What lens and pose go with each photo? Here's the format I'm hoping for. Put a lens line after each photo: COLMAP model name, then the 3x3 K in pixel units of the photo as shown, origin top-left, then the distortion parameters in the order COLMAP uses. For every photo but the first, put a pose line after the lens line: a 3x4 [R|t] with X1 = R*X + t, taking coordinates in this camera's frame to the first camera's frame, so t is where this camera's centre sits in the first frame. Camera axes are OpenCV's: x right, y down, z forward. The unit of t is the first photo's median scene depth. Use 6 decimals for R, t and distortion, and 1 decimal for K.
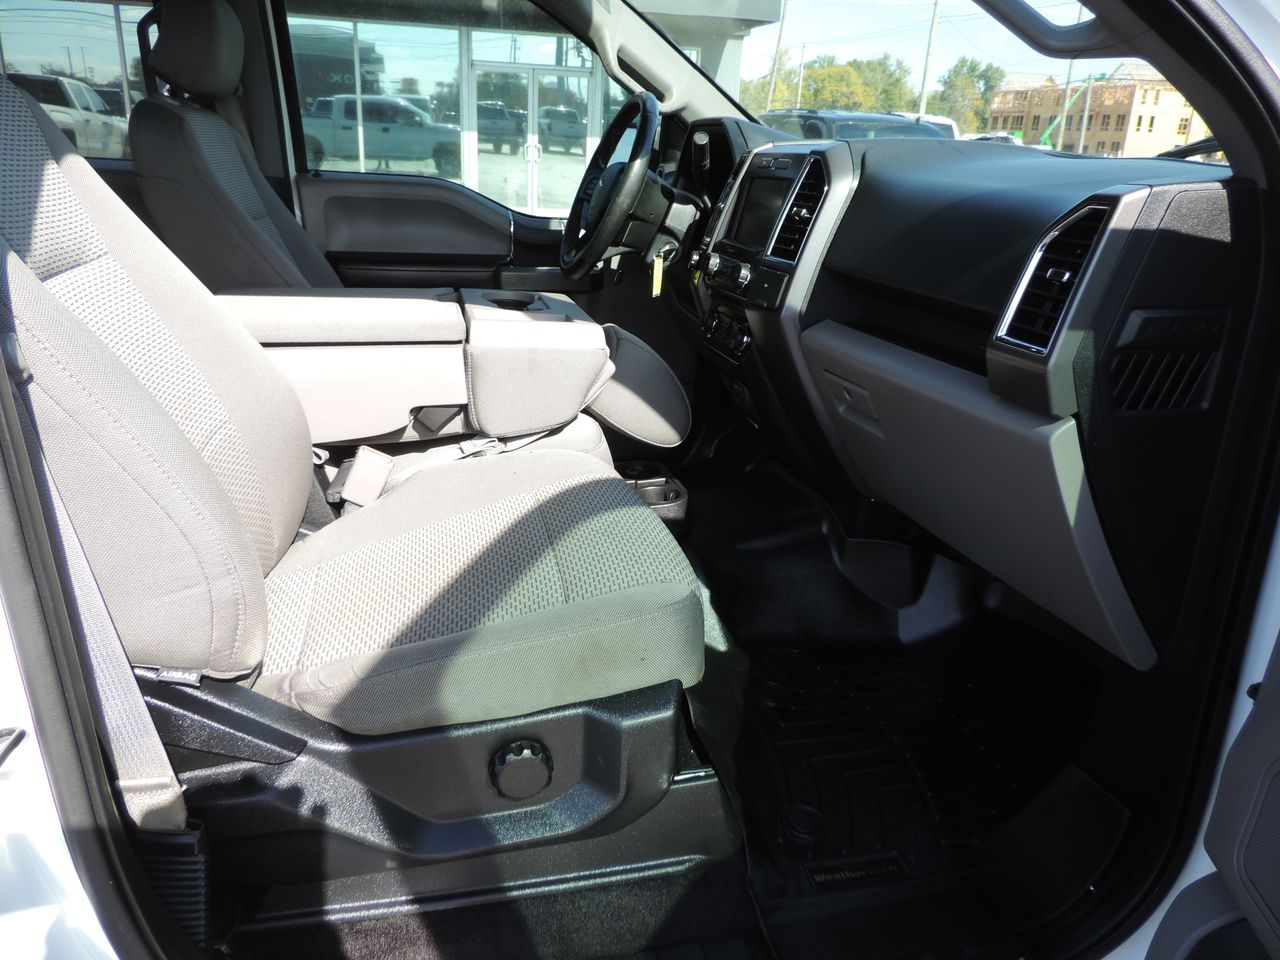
lens RADIAL K [[882.9, 0, 640.0], [0, 882.9, 480.0], [0, 0, 1]] dist [-0.053371, -0.000140]
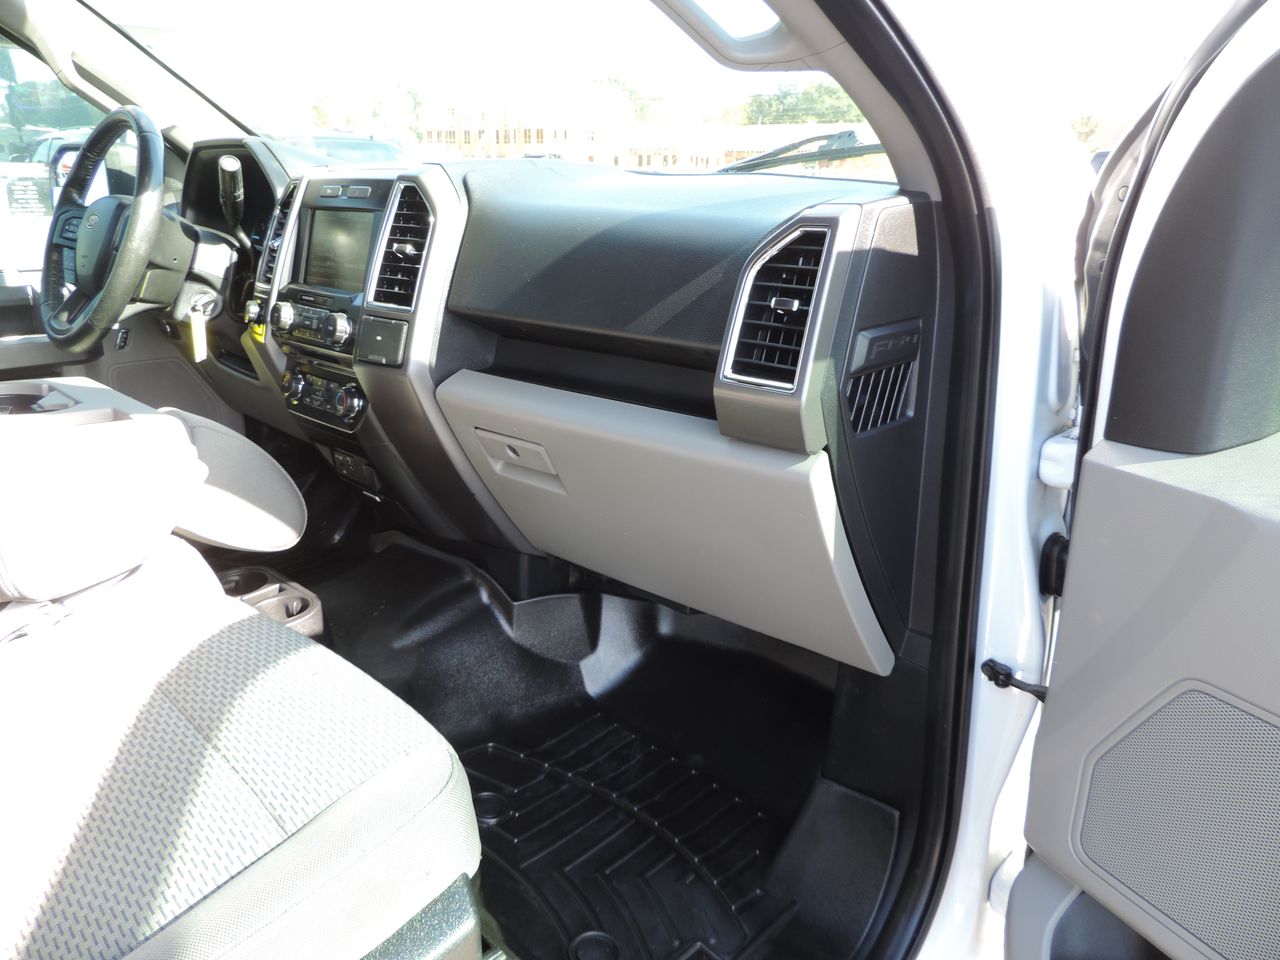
lens RADIAL K [[890.7, 0, 640.0], [0, 890.7, 480.0], [0, 0, 1]] dist [-0.038725, 0.040980]
pose [[0.842431, -0.191373, 0.503672, -0.099805], [0.201989, 0.978796, 0.034056, -0.068397], [-0.499509, 0.073046, 0.863223, 0.158677]]
